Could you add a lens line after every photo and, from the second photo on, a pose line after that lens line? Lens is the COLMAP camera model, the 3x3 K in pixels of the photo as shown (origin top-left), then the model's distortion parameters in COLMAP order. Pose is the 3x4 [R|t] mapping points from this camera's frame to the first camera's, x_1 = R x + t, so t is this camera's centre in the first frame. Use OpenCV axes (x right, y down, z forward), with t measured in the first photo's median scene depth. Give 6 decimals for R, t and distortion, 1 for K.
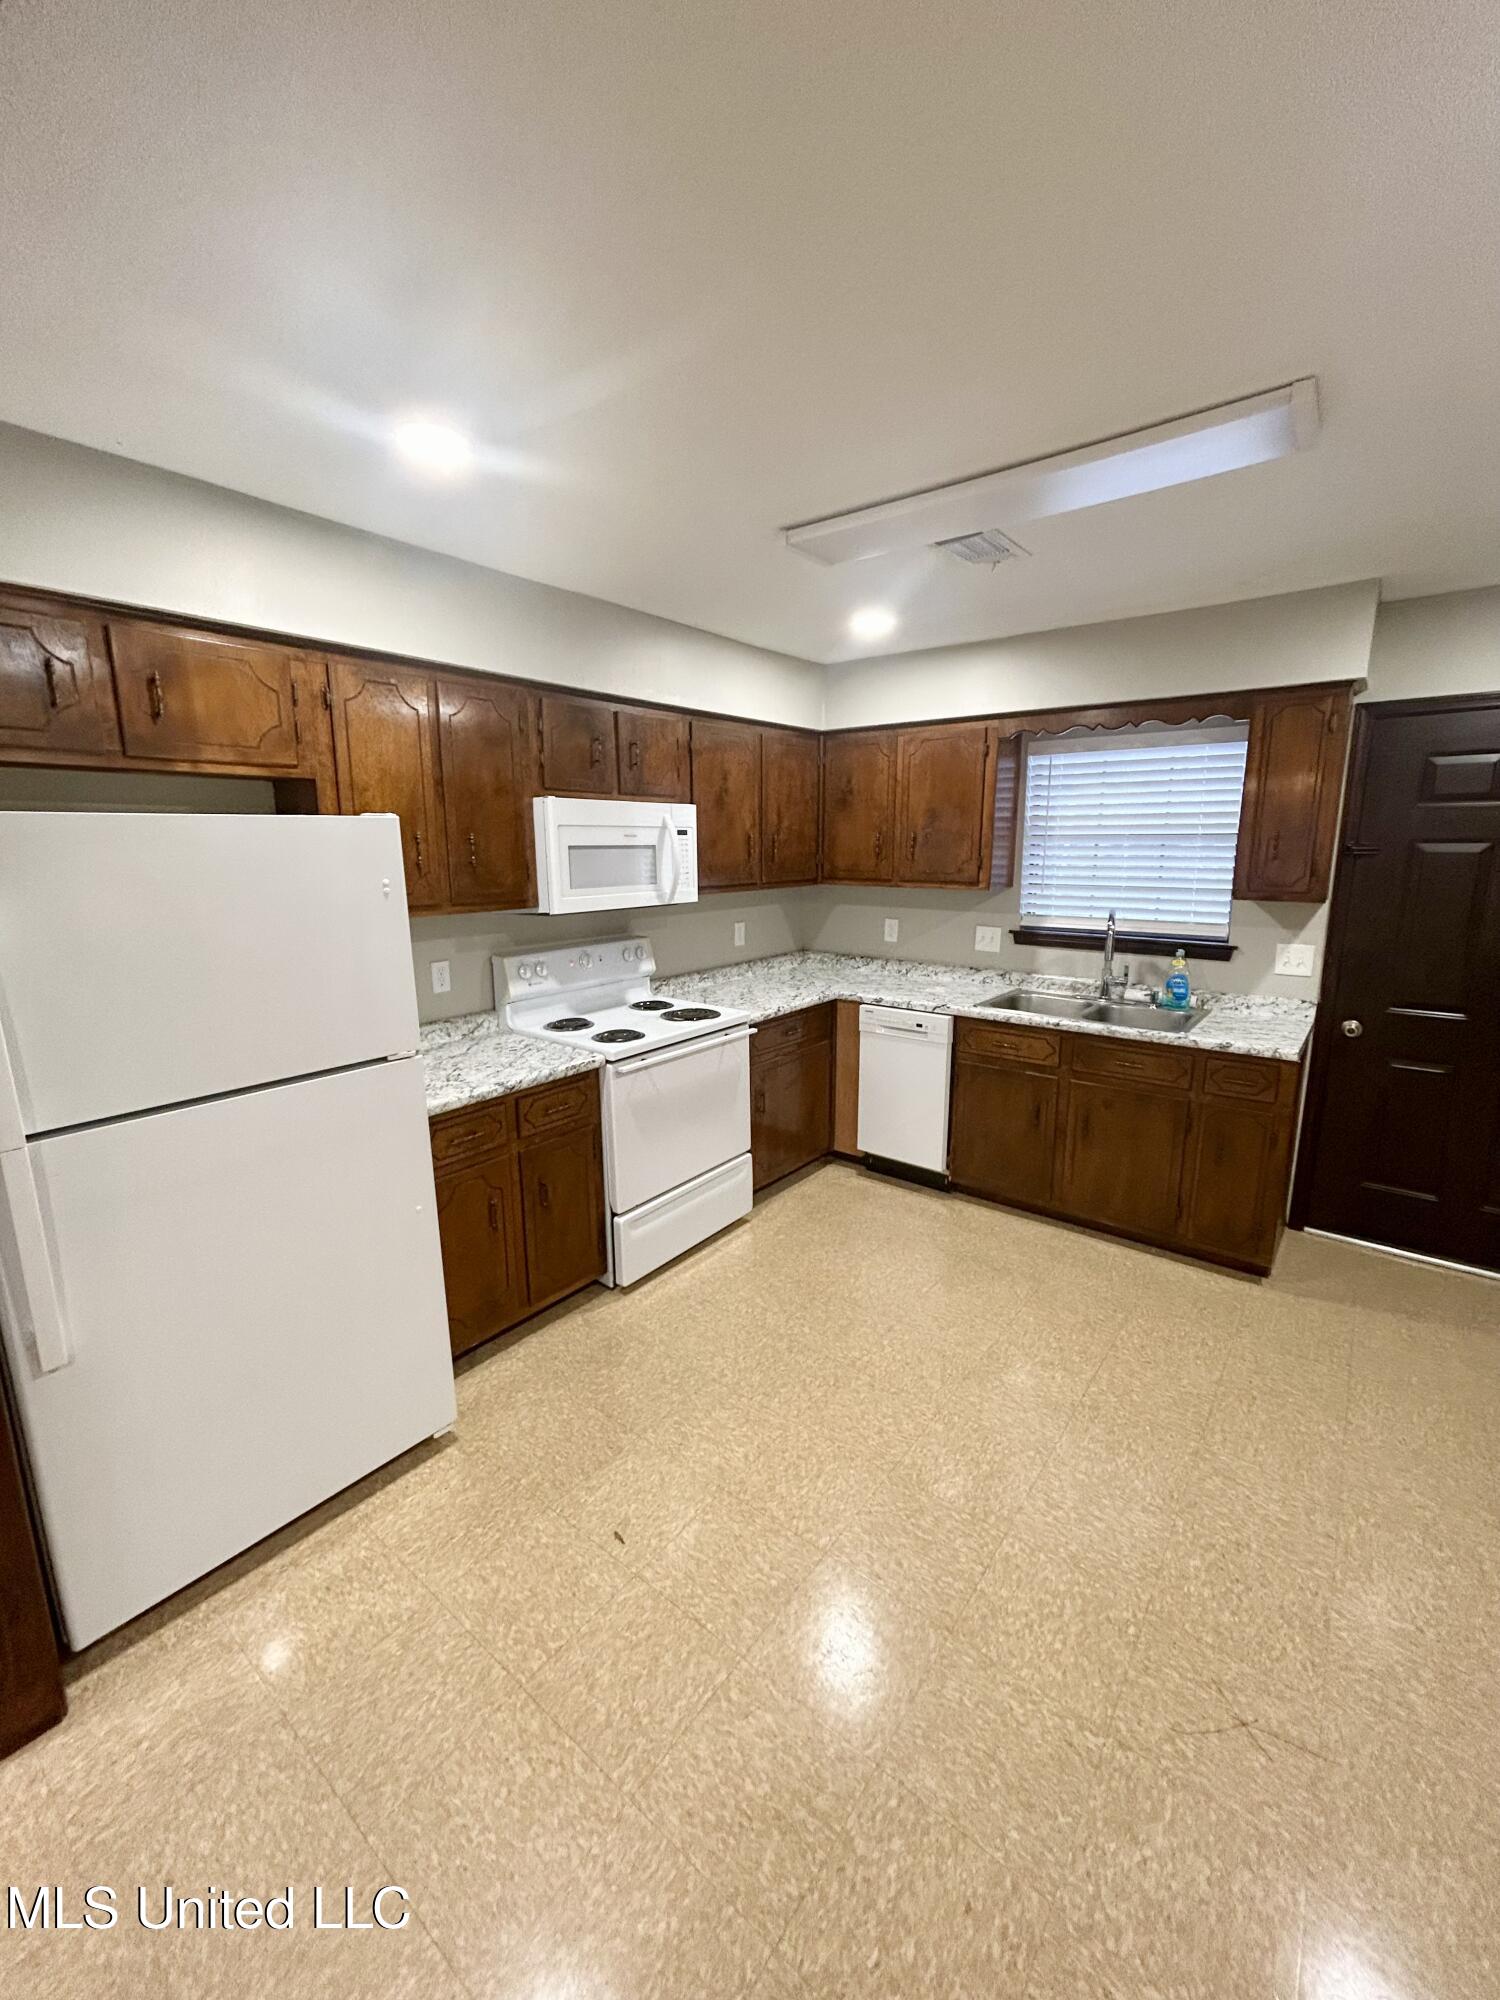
lens RADIAL K [[800.0, 0, 730.6], [0, 800.0, 1002.4], [0, 0, 1]] dist [0.003062, -0.000115]
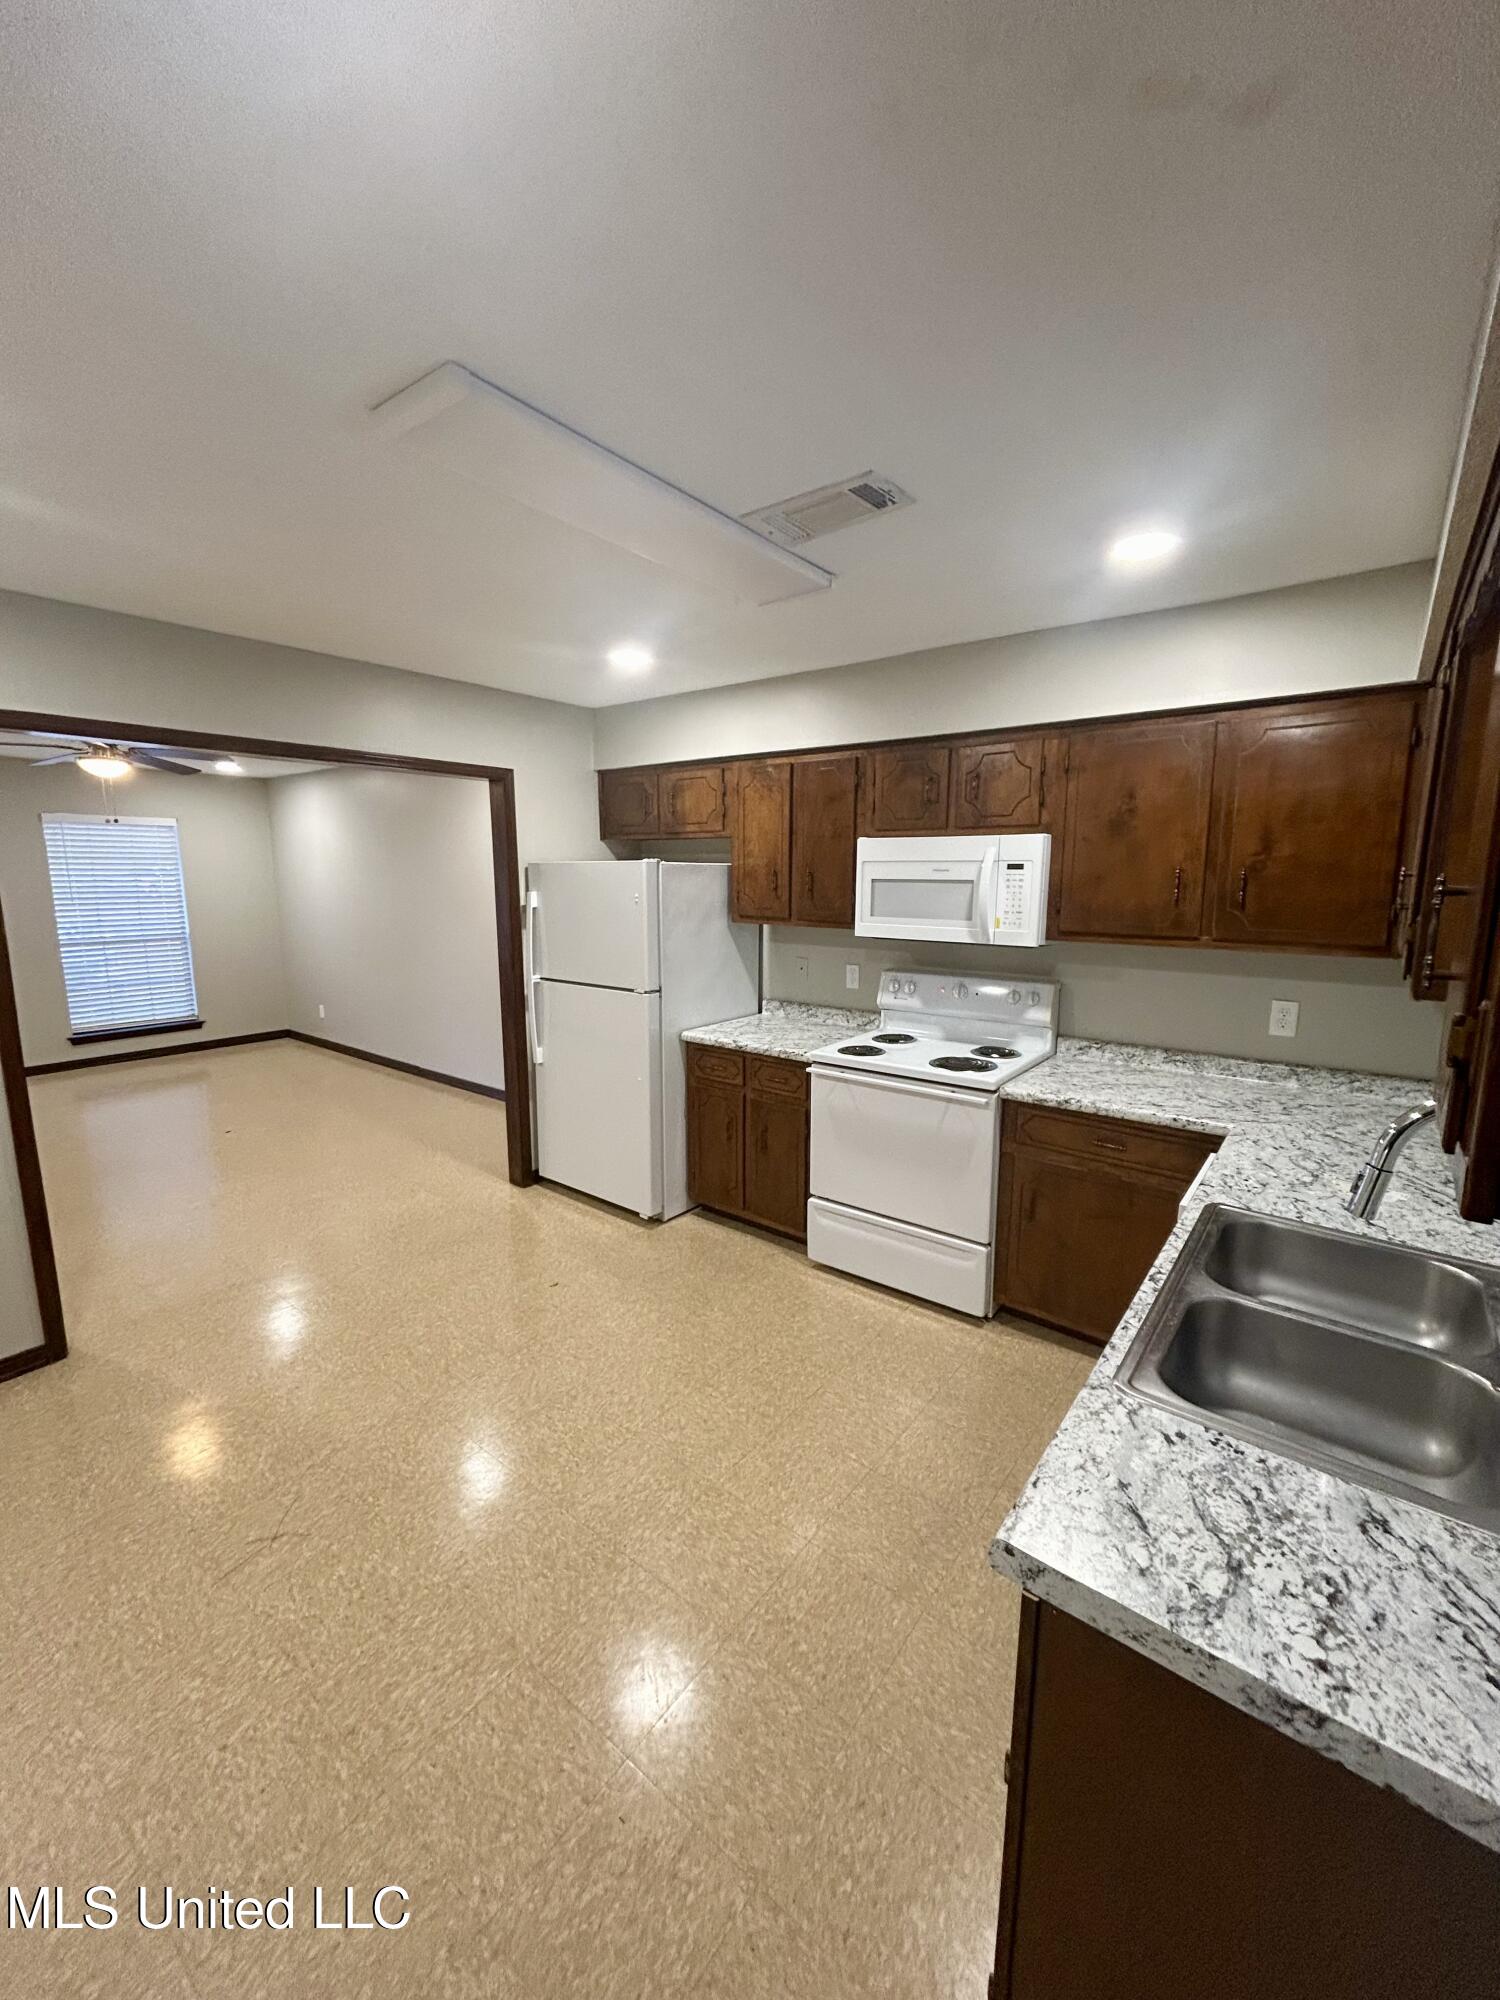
lens RADIAL K [[800.0, 0, 766.2], [0, 800.0, 999.5], [0, 0, 1]] dist [0.003062, -0.000115]
pose [[0.027709, 0.166934, -0.985579, 0.795456], [-0.199317, 0.967081, 0.158197, -0.148707], [0.979543, 0.192059, 0.060070, 0.675058]]
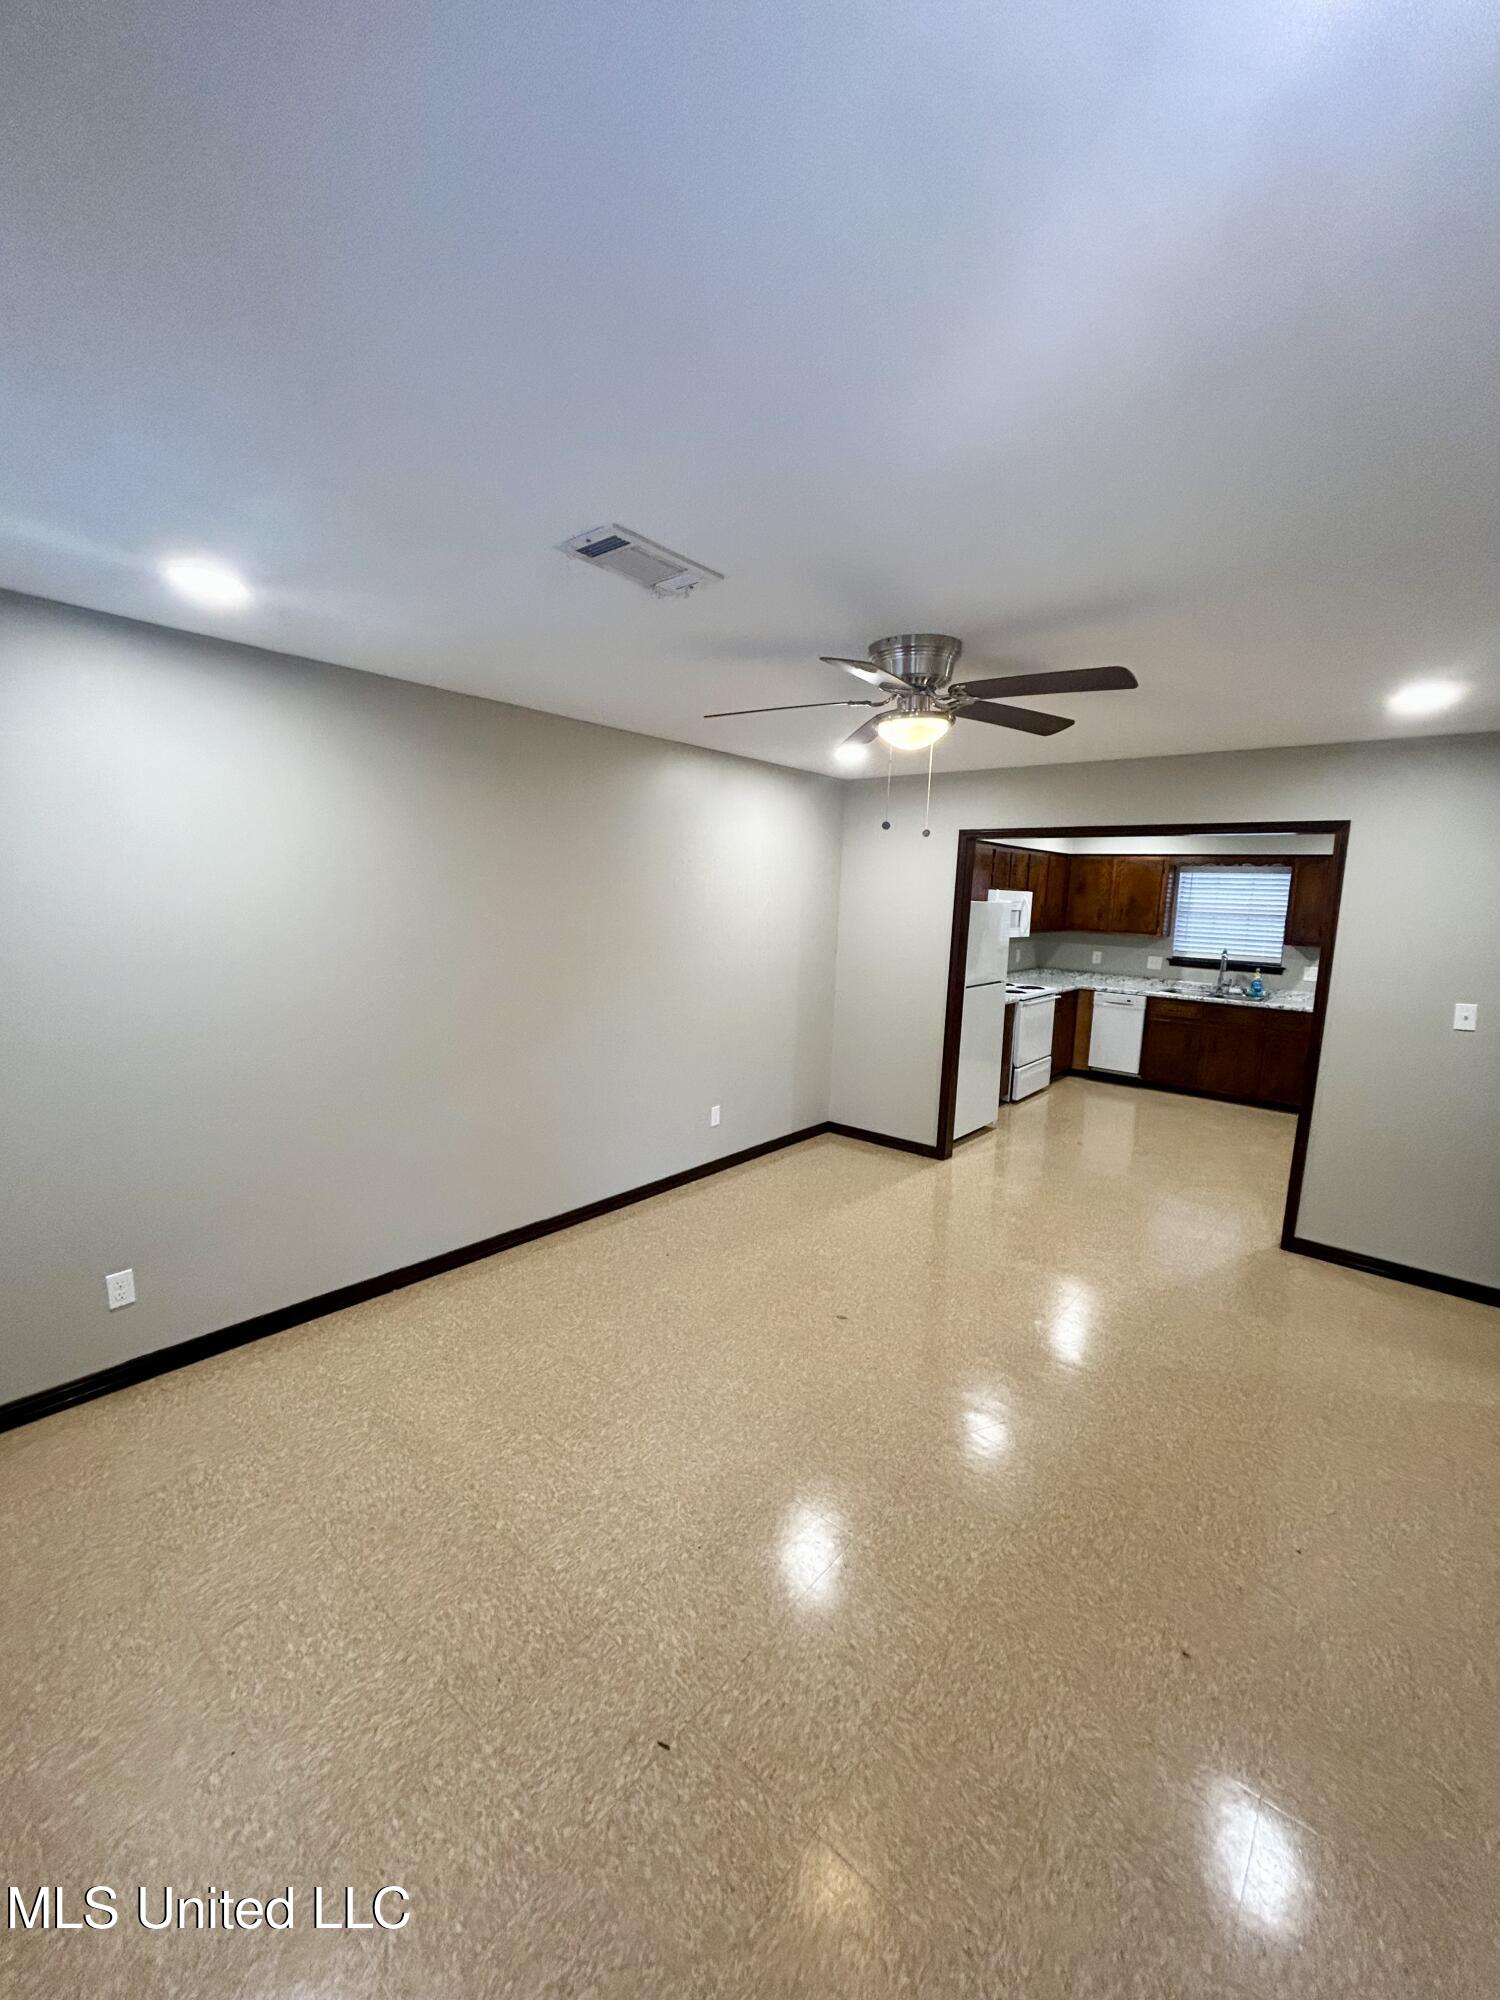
lens RADIAL K [[800.0, 0, 739.5], [0, 800.0, 1004.0], [0, 0, 1]] dist [0.003062, -0.000115]
pose [[0.998871, 0.042711, -0.020812, -0.754394], [-0.043820, 0.997462, -0.056115, 0.205265], [0.018362, 0.056964, 0.998207, -1.124648]]
